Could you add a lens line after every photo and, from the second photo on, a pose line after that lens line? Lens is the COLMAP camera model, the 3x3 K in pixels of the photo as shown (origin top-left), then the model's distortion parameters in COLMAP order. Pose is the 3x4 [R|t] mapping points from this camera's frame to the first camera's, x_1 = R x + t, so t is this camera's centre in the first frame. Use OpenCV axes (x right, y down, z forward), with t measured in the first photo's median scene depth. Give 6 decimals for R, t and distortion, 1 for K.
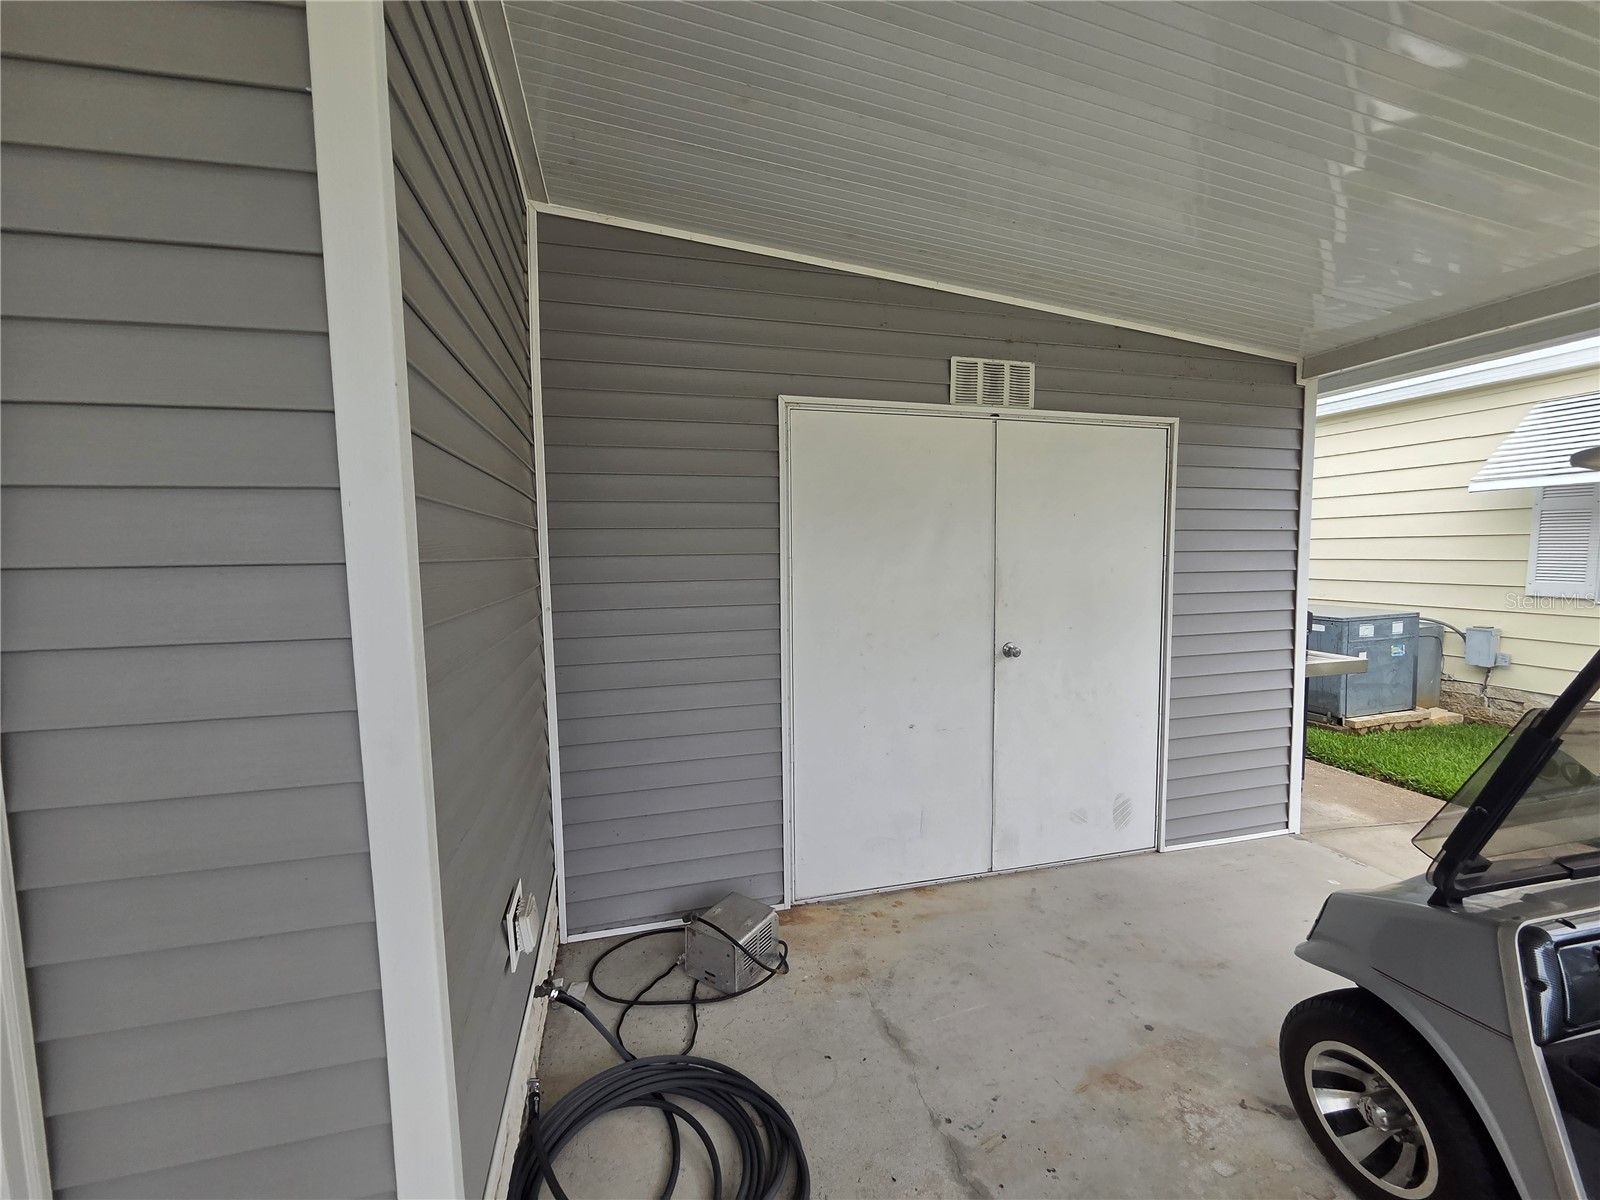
lens RADIAL K [[667.0, 0, 803.8], [0, 667.0, 600.0], [0, 0, 1]] dist [-0.010670, 0.007040]
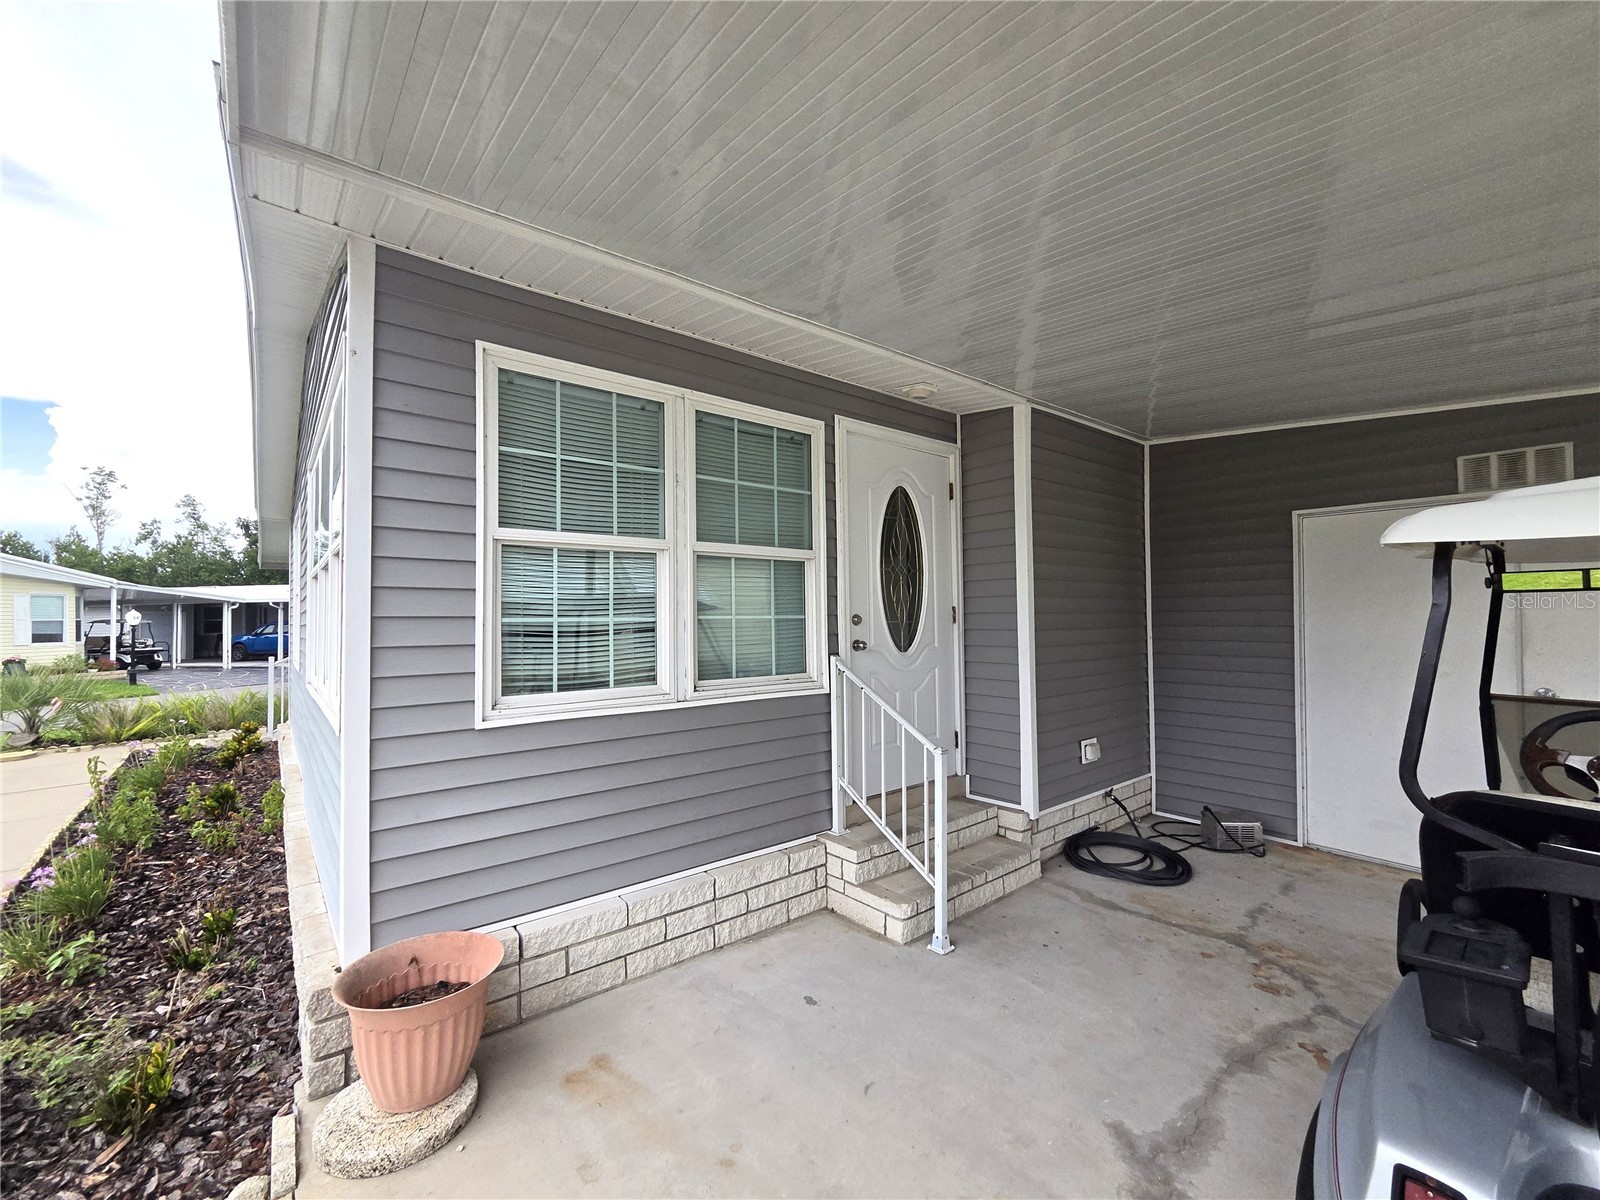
lens RADIAL K [[667.0, 0, 807.3], [0, 667.0, 600.6], [0, 0, 1]] dist [0.002103, 0.000511]
pose [[0.406722, -0.011720, -0.913477, 0.858268], [-0.062741, 0.997198, -0.040729, 0.041487], [0.911395, 0.073877, 0.404848, -0.630004]]
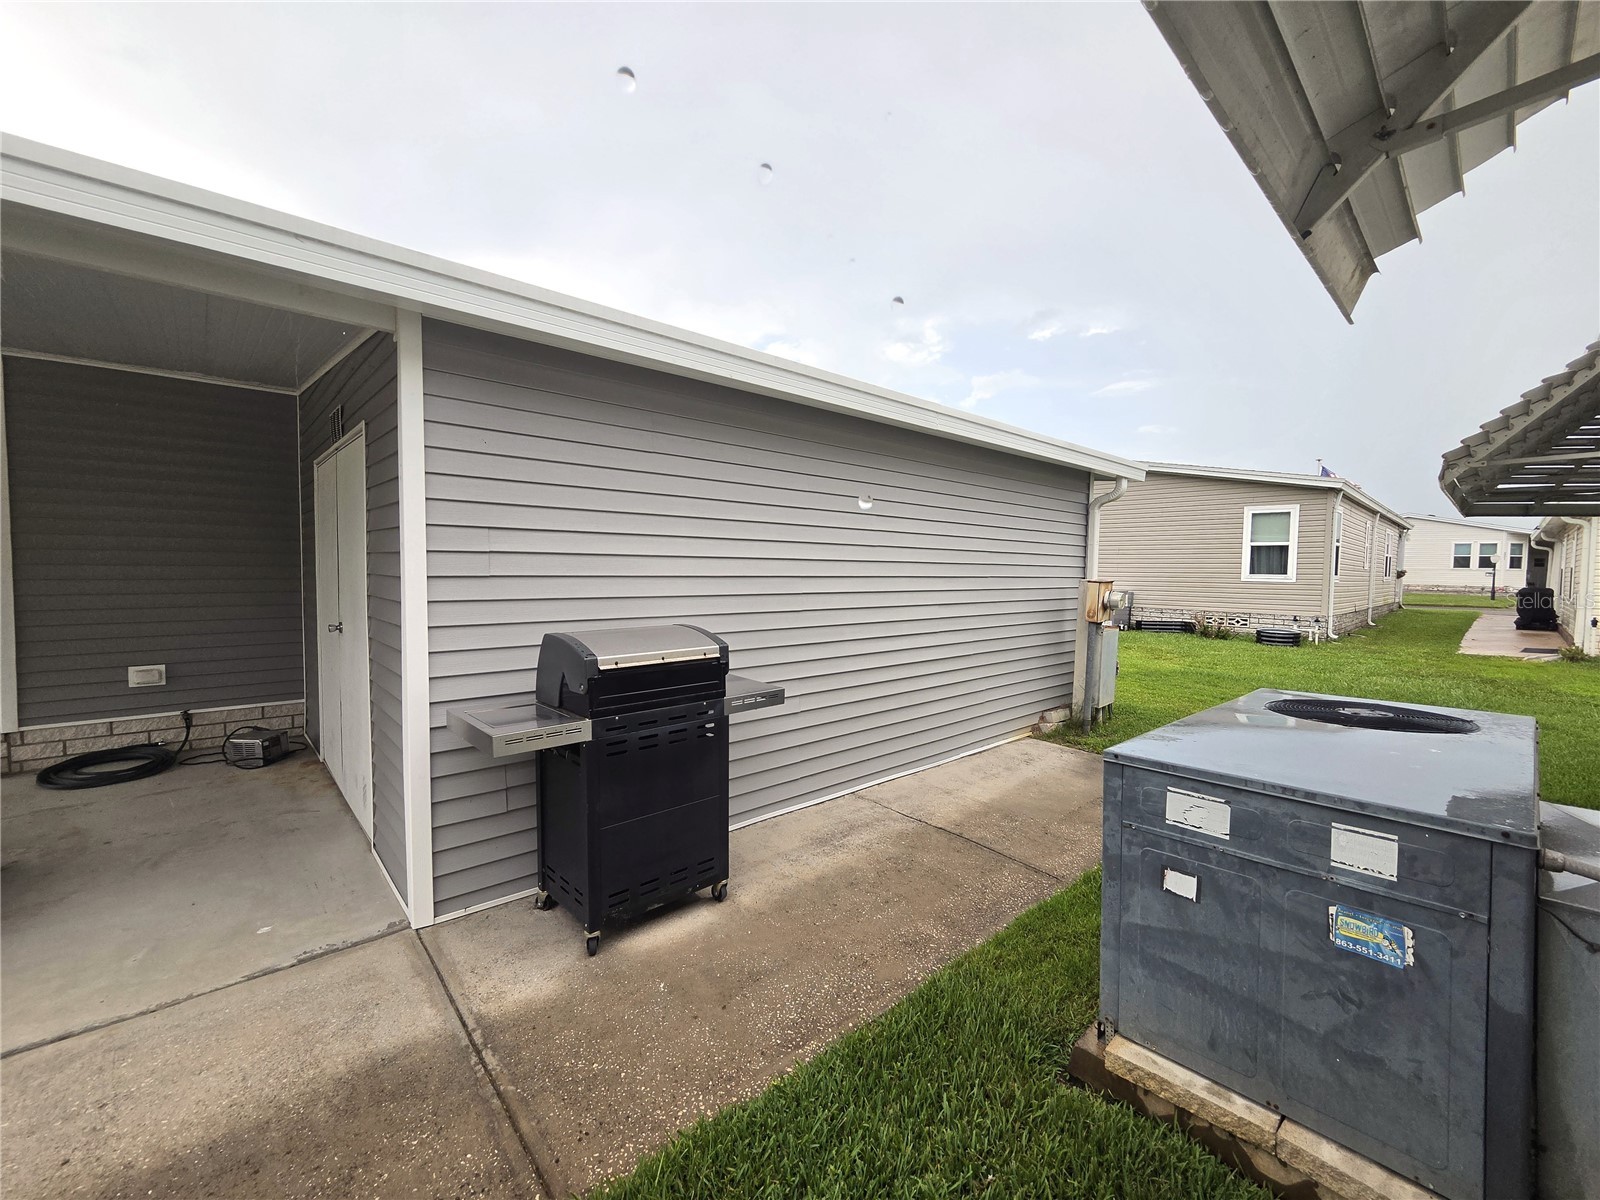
lens RADIAL K [[643.1, 0, 806.5], [0, 643.1, 604.4], [0, 0, 1]] dist [0.001765, 0.000149]
pose [[0.460049, 0.061191, -0.885782, 1.910006], [-0.086430, 0.995971, 0.023914, -0.087778], [0.883677, 0.065557, 0.463484, 1.247860]]
